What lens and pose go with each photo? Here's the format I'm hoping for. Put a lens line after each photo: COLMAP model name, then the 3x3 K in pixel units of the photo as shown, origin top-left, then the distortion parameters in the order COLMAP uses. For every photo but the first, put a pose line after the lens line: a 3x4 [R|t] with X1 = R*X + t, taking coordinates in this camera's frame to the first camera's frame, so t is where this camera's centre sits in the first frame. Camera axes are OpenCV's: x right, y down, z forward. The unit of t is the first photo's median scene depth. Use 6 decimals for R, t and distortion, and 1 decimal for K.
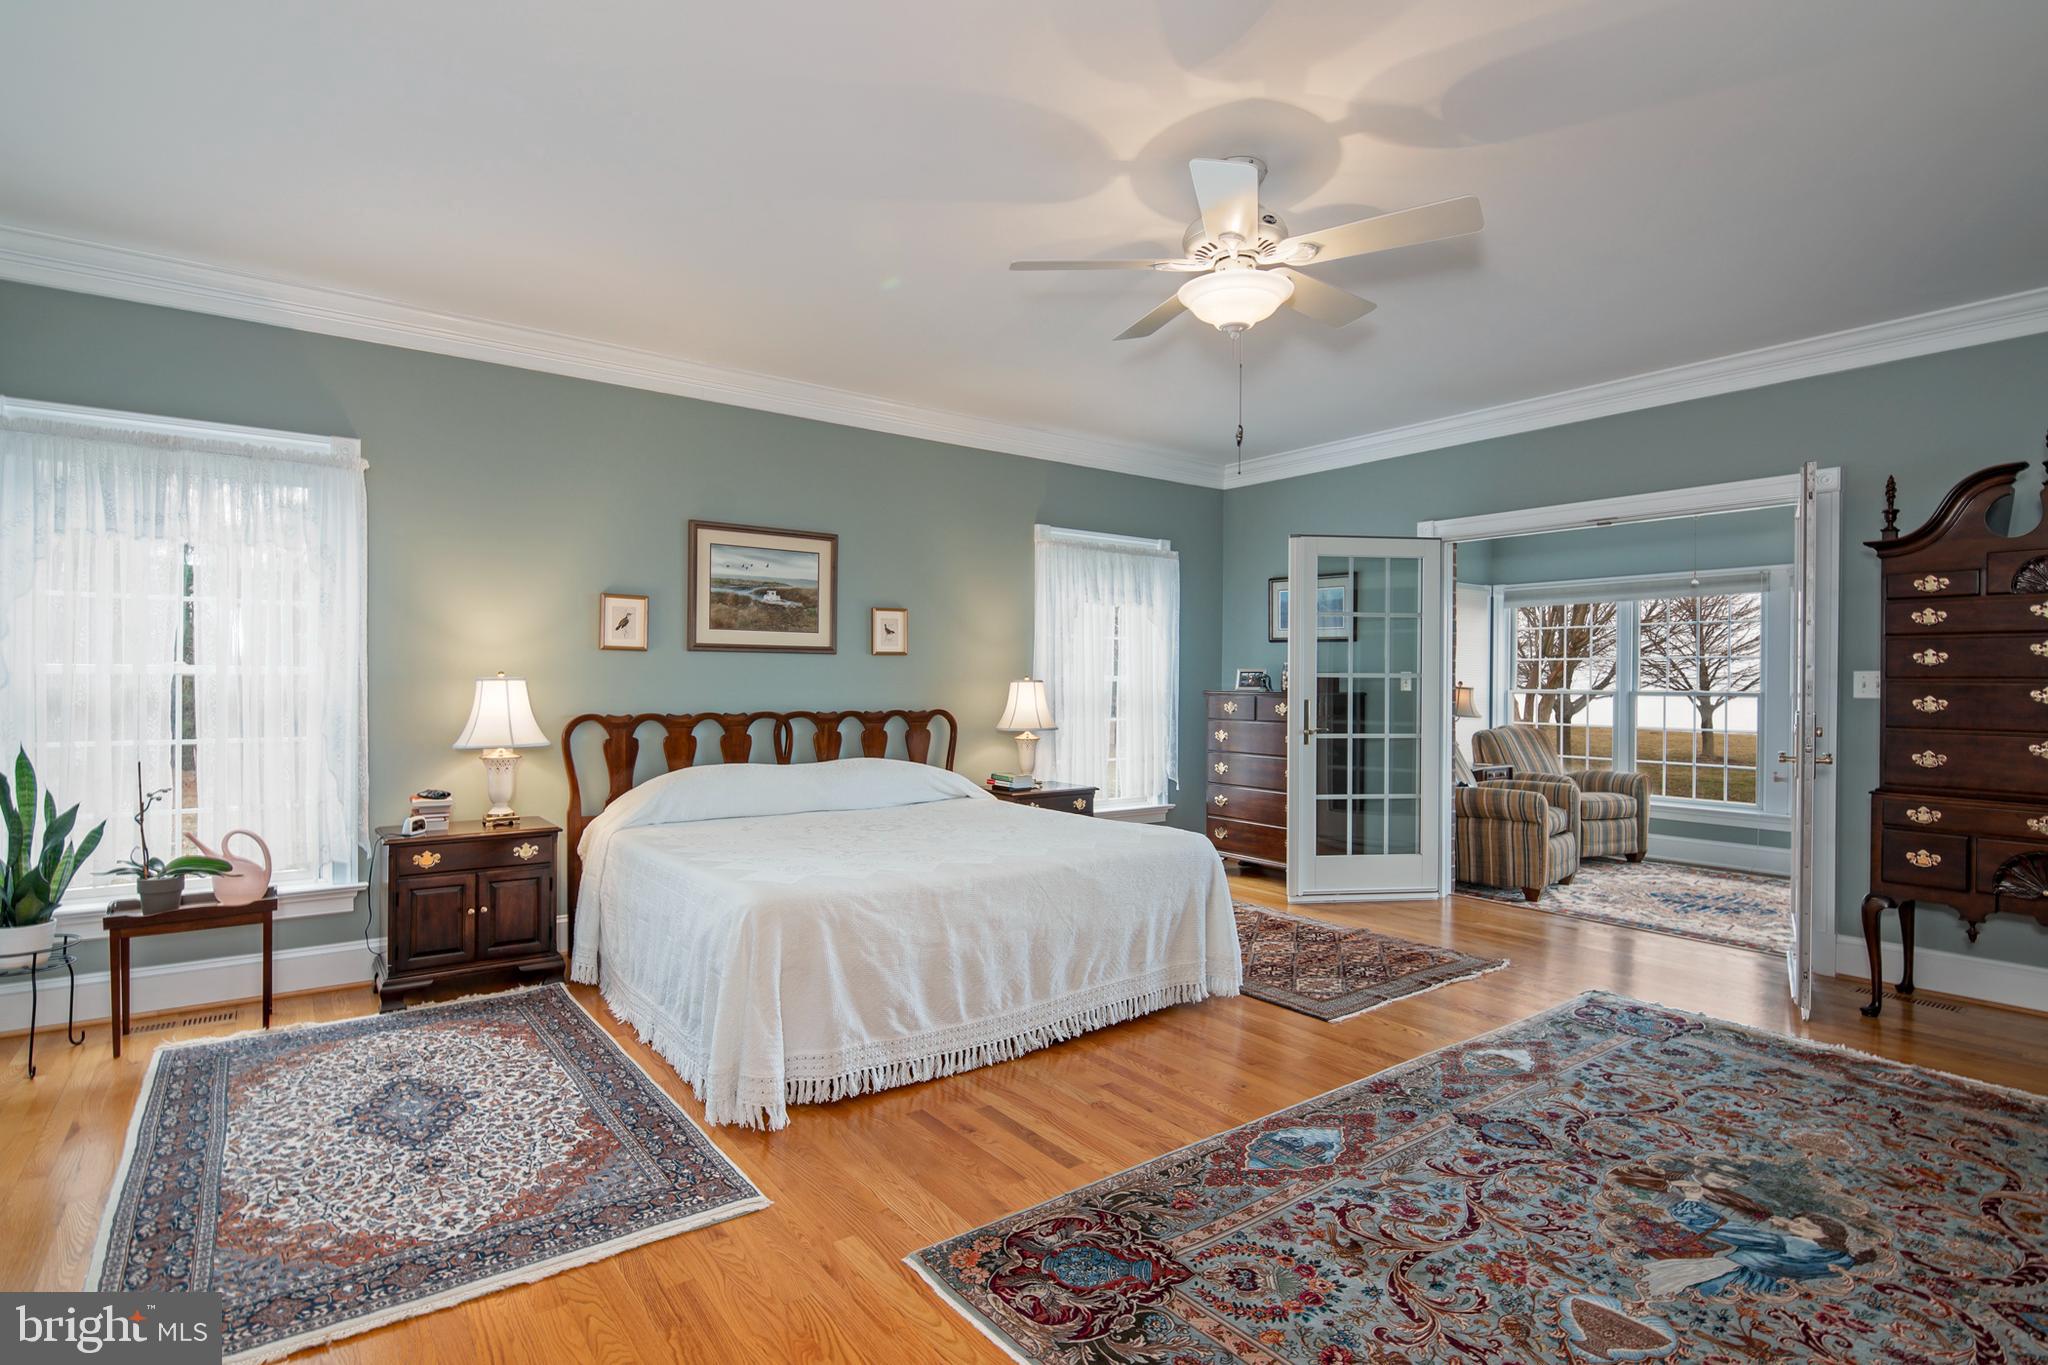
lens RADIAL K [[1005.3, 0, 1024.0], [0, 1005.3, 682.5], [0, 0, 1]] dist [0.019284, -0.032642]
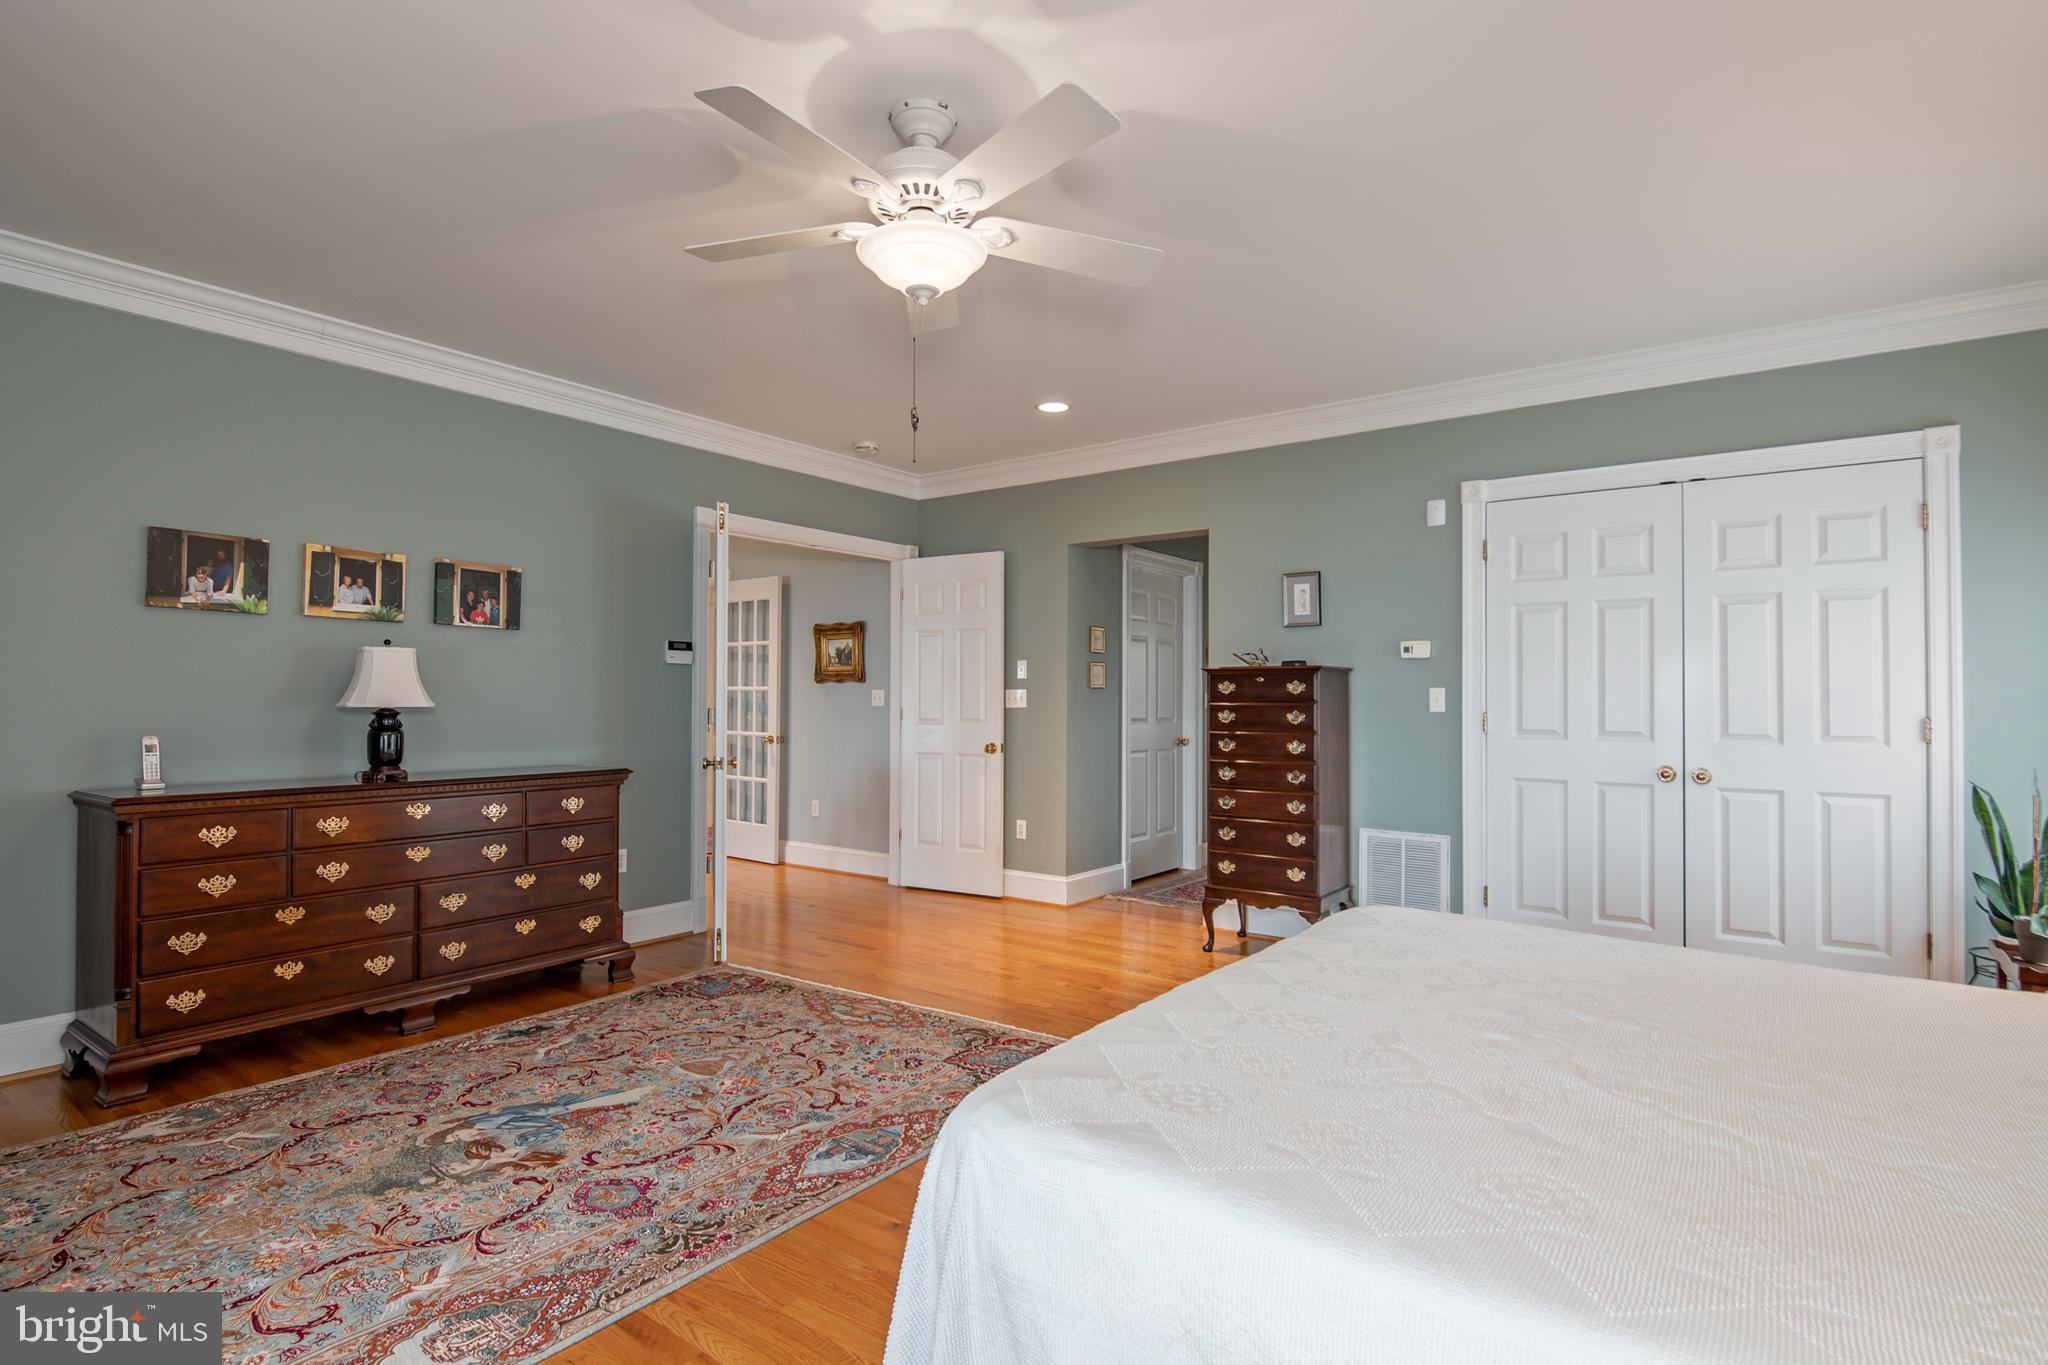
lens RADIAL K [[1005.3, 0, 1024.0], [0, 1005.3, 682.5], [0, 0, 1]] dist [0.019284, -0.032642]
pose [[-0.959101, -0.016420, -0.282588, 0.458240], [-0.010977, 0.999723, -0.020834, 0.000885], [0.282852, -0.016880, -0.959015, 2.332601]]
